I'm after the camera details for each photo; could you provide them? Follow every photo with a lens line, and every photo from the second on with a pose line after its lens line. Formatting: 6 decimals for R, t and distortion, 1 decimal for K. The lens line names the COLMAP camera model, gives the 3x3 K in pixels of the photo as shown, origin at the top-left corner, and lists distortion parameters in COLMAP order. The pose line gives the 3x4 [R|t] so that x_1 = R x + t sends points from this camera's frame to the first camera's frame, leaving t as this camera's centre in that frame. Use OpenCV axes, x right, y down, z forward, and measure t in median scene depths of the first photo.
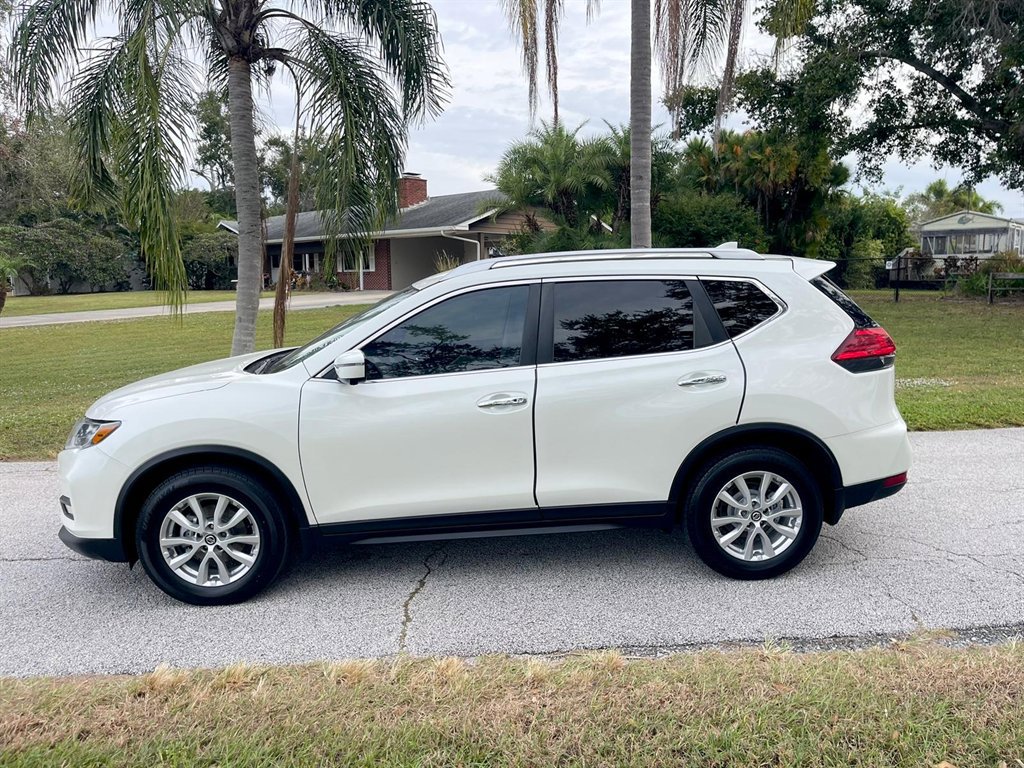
lens RADIAL K [[818.9, 0, 512.0], [0, 818.9, 384.0], [0, 0, 1]] dist [0.094222, -0.121926]
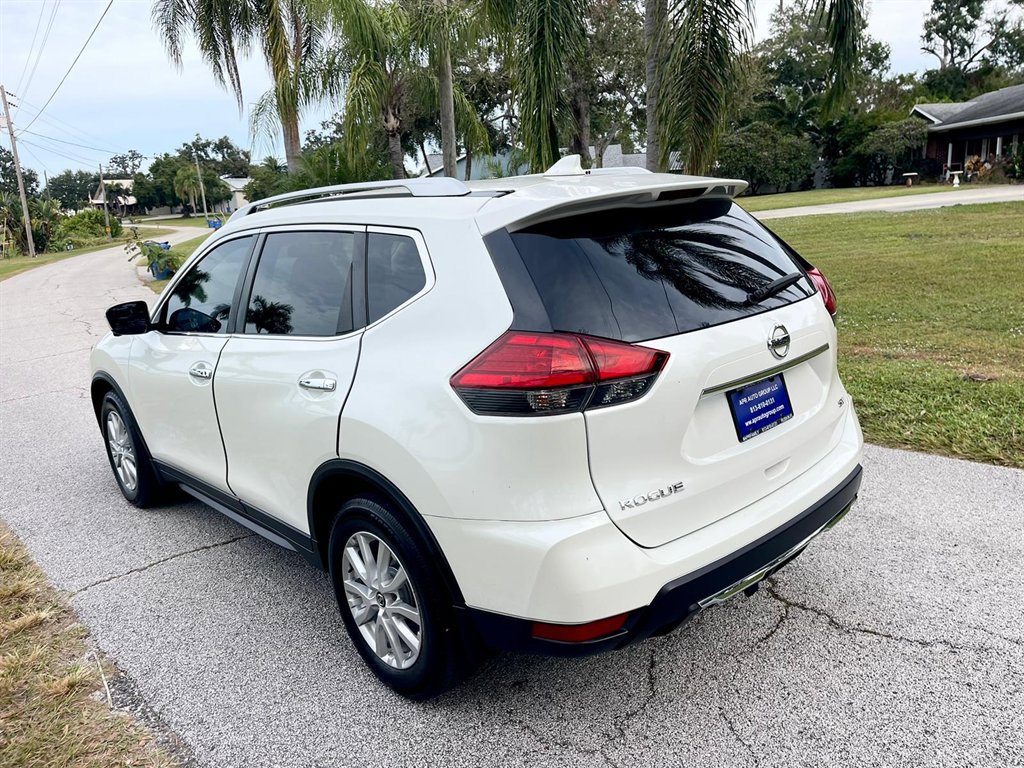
lens RADIAL K [[805.0, 0, 501.3], [0, 805.0, 366.4], [0, 0, 1]] dist [0.088539, -0.110811]
pose [[0.583710, 0.146268, -0.798679, 0.160984], [-0.055173, 0.988512, 0.140711, -0.022740], [0.810085, -0.038069, 0.585075, 0.136729]]
